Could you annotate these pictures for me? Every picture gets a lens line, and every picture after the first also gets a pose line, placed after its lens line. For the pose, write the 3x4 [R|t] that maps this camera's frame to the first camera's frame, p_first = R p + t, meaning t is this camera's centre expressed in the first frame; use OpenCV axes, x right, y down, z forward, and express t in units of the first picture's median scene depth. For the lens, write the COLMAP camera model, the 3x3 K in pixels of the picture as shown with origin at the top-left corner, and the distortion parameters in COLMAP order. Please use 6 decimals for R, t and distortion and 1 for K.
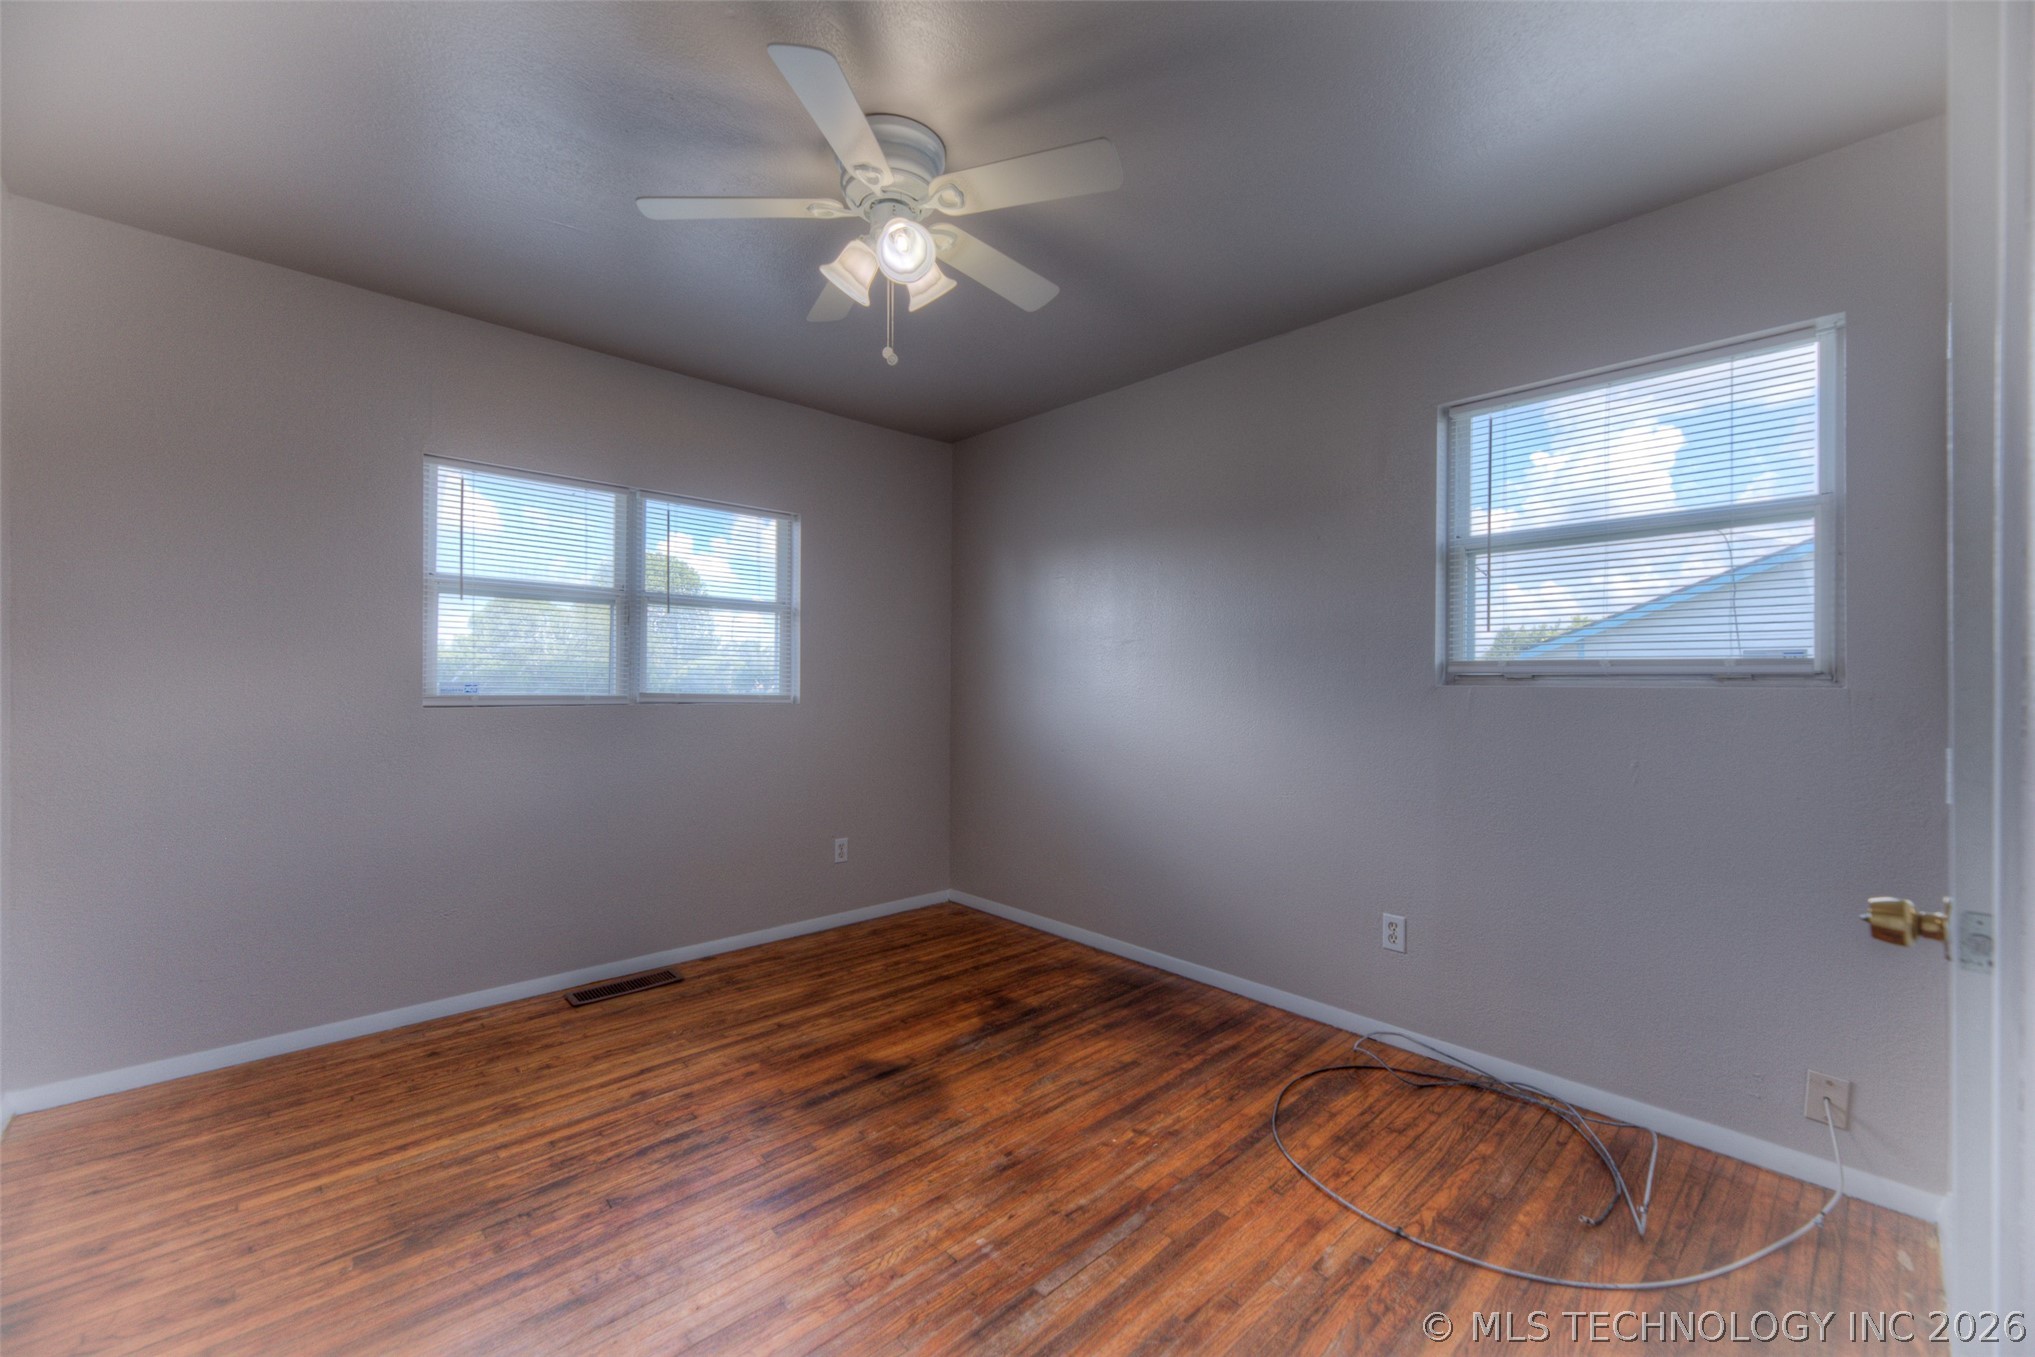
lens RADIAL K [[811.0, 0, 1012.3], [0, 811.0, 658.7], [0, 0, 1]] dist [0.014367, -0.002807]
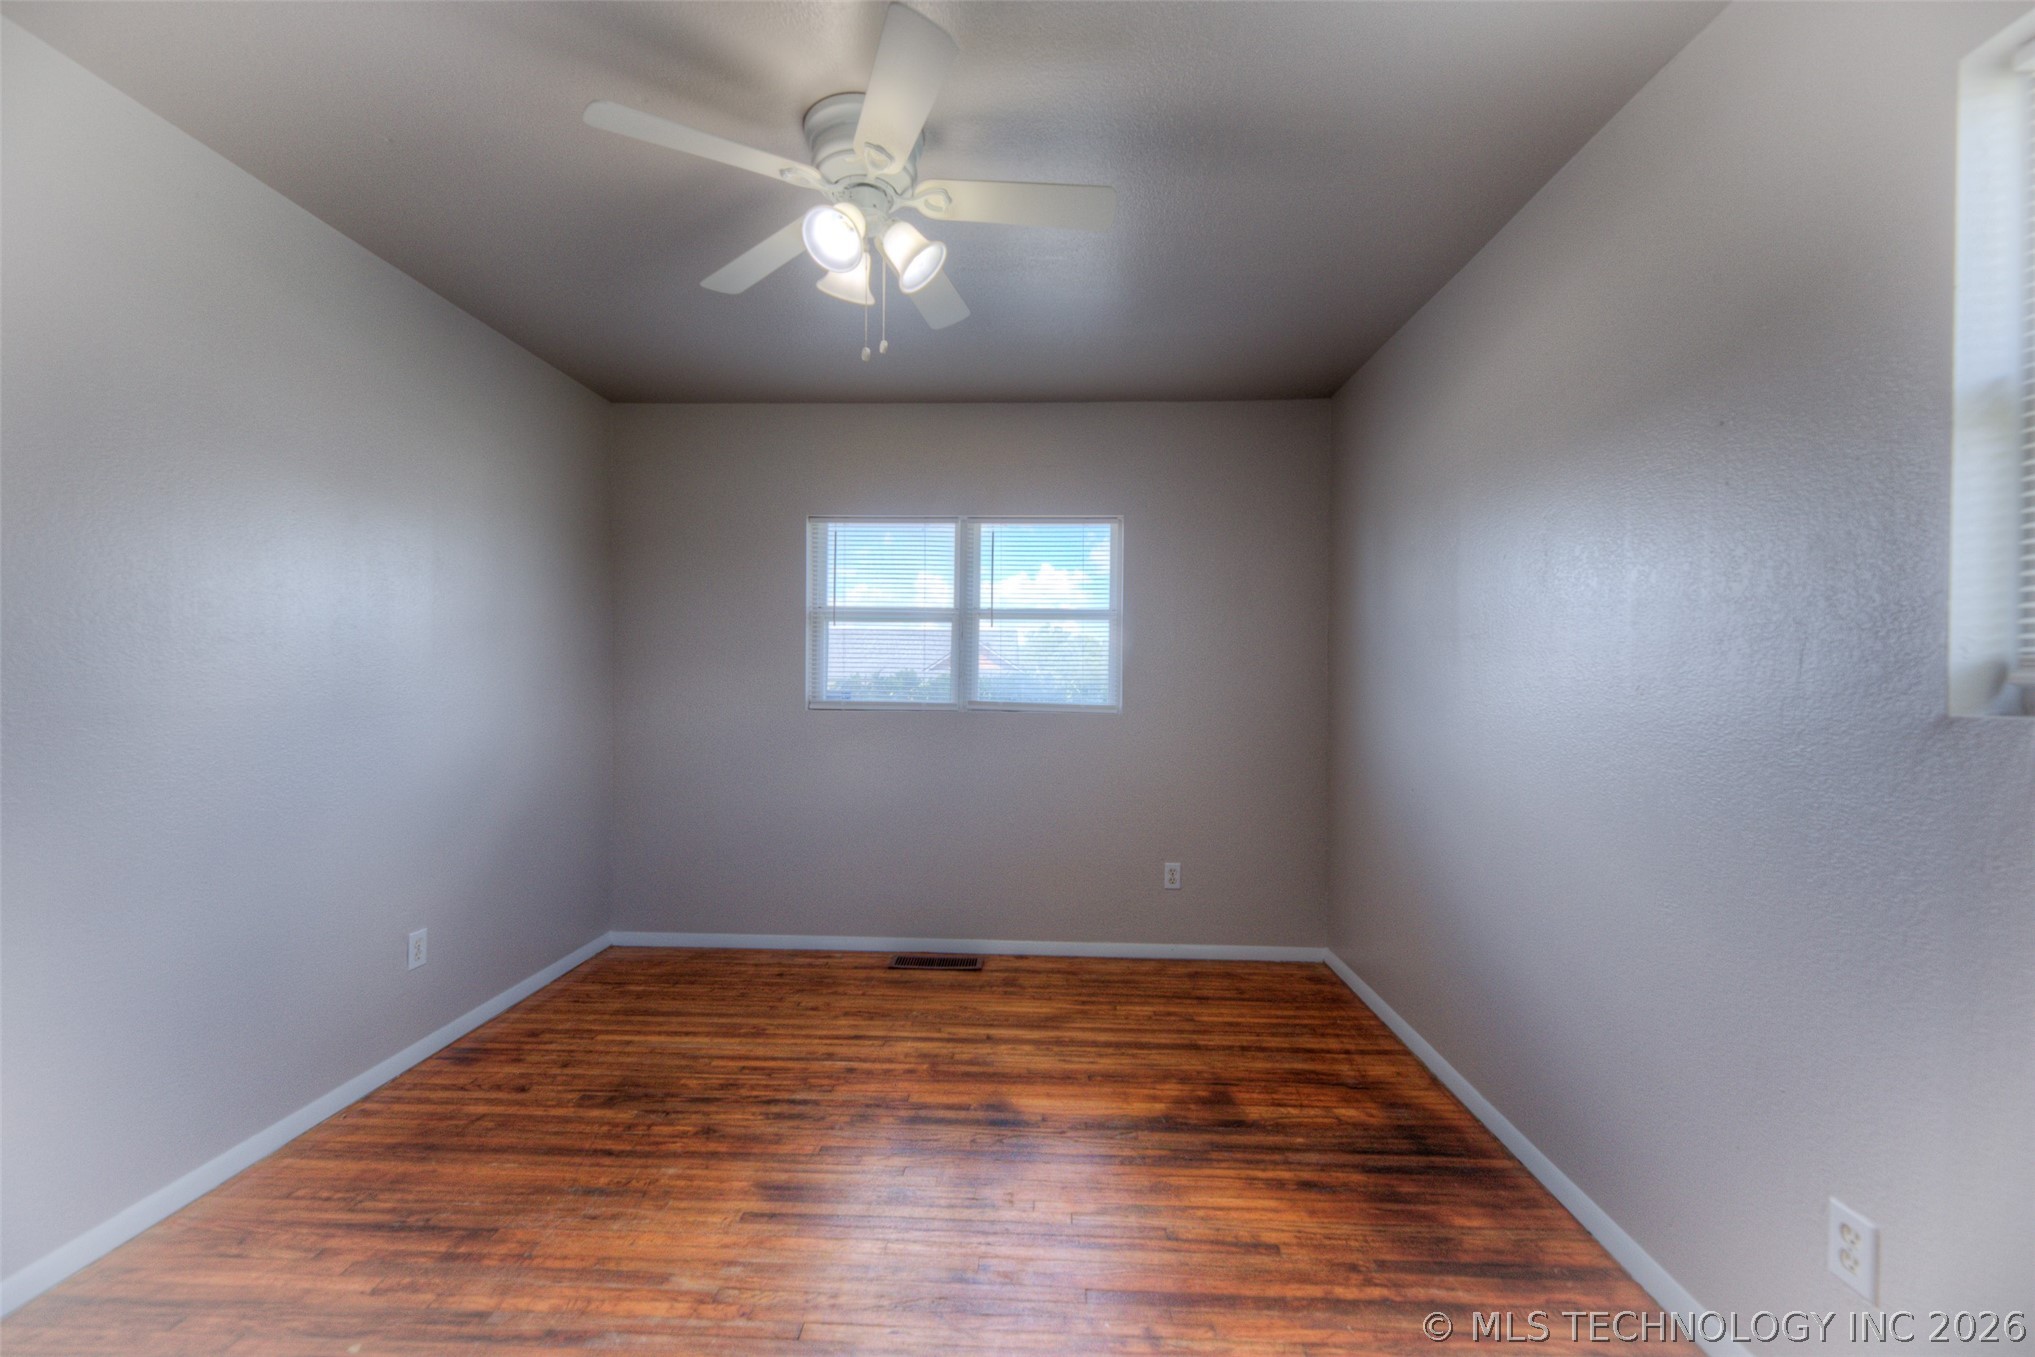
lens RADIAL K [[811.0, 0, 1010.3], [0, 811.0, 674.3], [0, 0, 1]] dist [0.014367, -0.002807]
pose [[0.704094, -0.008405, -0.710057, 0.421258], [0.015140, 0.999880, 0.003177, 0.004077], [0.709945, -0.012987, 0.704137, 0.310027]]
